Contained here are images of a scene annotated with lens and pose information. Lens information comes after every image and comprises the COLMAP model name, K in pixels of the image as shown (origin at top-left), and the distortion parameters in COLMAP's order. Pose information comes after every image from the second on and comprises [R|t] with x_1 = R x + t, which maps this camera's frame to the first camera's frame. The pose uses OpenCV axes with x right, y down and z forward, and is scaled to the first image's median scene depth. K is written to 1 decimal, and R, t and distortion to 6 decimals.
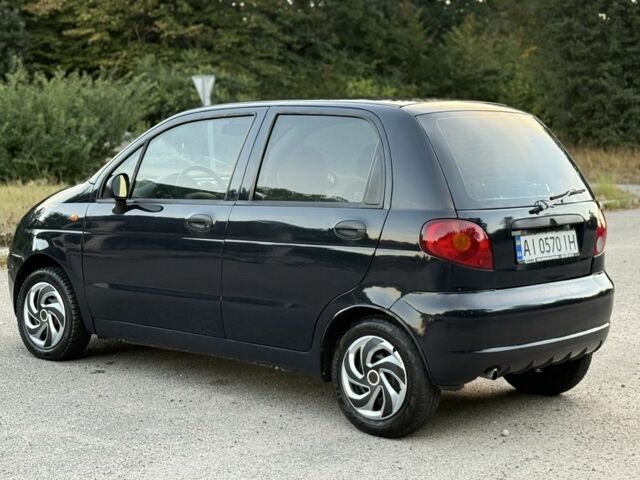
lens RADIAL K [[1250.1, 0, 320.0], [0, 1250.1, 240.0], [0, 0, 1]] dist [0.122198, 0.085173]
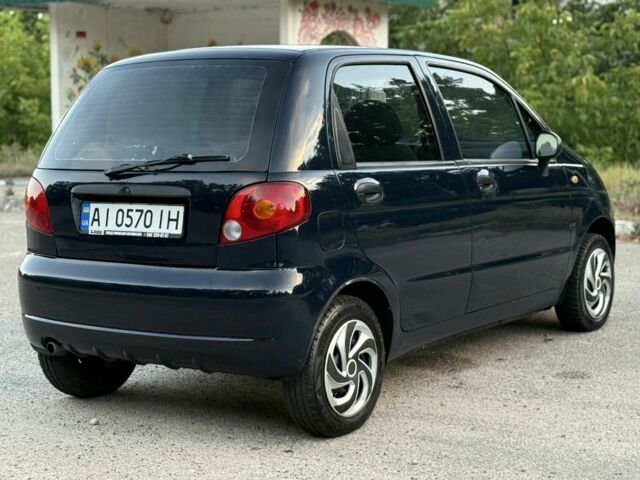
lens RADIAL K [[1250.1, 0, 320.0], [0, 1250.1, 240.0], [0, 0, 1]] dist [0.122198, 0.085173]
pose [[0.129647, 0.088350, -0.987616, 1.031273], [-0.067920, 0.994474, 0.080047, -0.057437], [0.989231, 0.056702, 0.134931, 1.017386]]
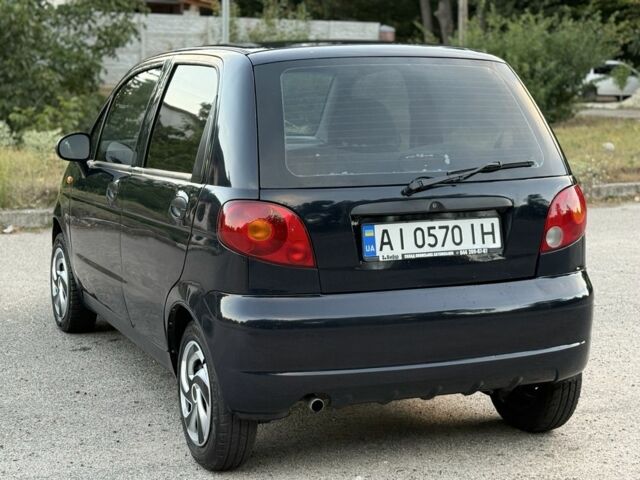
lens RADIAL K [[1250.1, 0, 320.0], [0, 1250.1, 240.0], [0, 0, 1]] dist [0.122198, 0.085173]
pose [[0.898103, 0.045247, -0.437451, 0.448072], [-0.025555, 0.998382, 0.050800, -0.030237], [0.439042, -0.034445, 0.897806, 0.304728]]
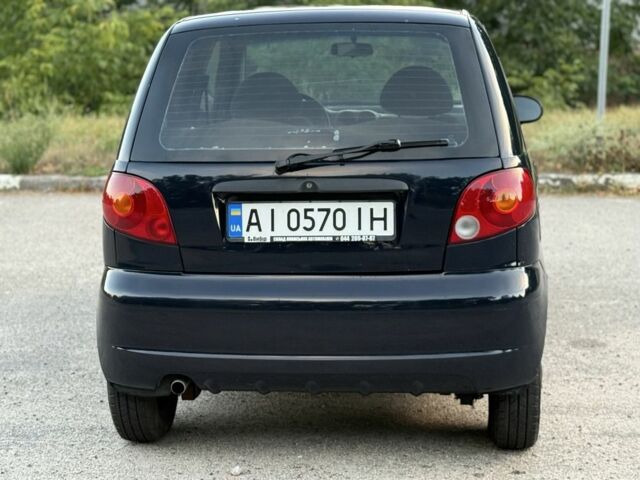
lens RADIAL K [[1250.1, 0, 320.0], [0, 1250.1, 240.0], [0, 0, 1]] dist [0.122198, 0.085173]
pose [[0.592045, 0.106072, -0.798894, 0.733880], [-0.045926, 0.994130, 0.097959, -0.052228], [0.804595, -0.021306, 0.593441, 0.601612]]
